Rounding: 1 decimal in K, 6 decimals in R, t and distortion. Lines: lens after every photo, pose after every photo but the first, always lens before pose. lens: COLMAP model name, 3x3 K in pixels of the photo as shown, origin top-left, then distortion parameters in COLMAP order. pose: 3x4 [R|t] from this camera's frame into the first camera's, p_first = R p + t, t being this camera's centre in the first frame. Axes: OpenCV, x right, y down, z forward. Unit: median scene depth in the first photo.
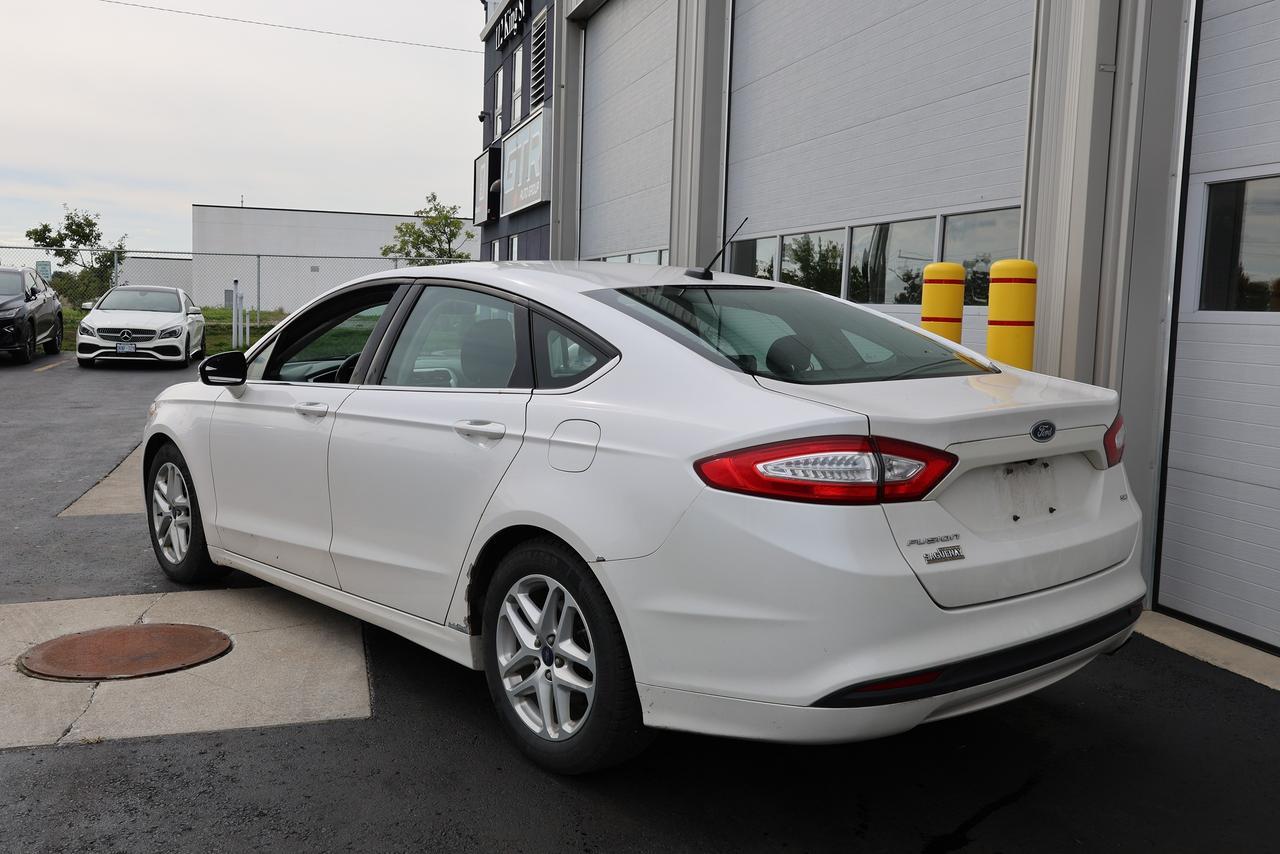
lens RADIAL K [[1208.9, 0, 640.0], [0, 1208.9, 427.0], [0, 0, 1]] dist [0.002924, 0.010360]
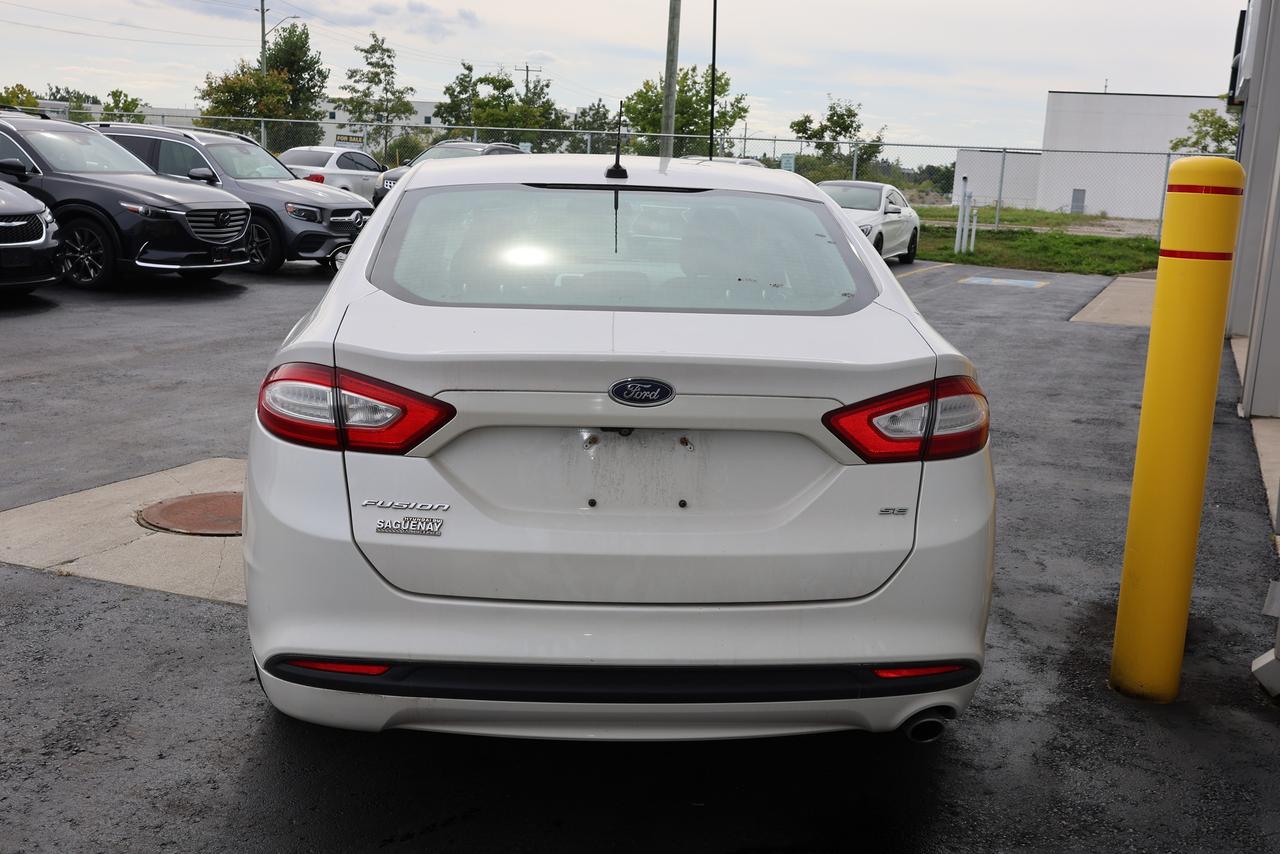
lens RADIAL K [[1370.0, 0, 640.0], [0, 1370.0, 427.0], [0, 0, 1]] dist [-0.003569, -0.030707]
pose [[0.788690, 0.127251, -0.601477, 0.618687], [-0.091391, 0.991742, 0.089980, -0.037124], [0.607960, -0.015996, 0.793807, 0.257184]]
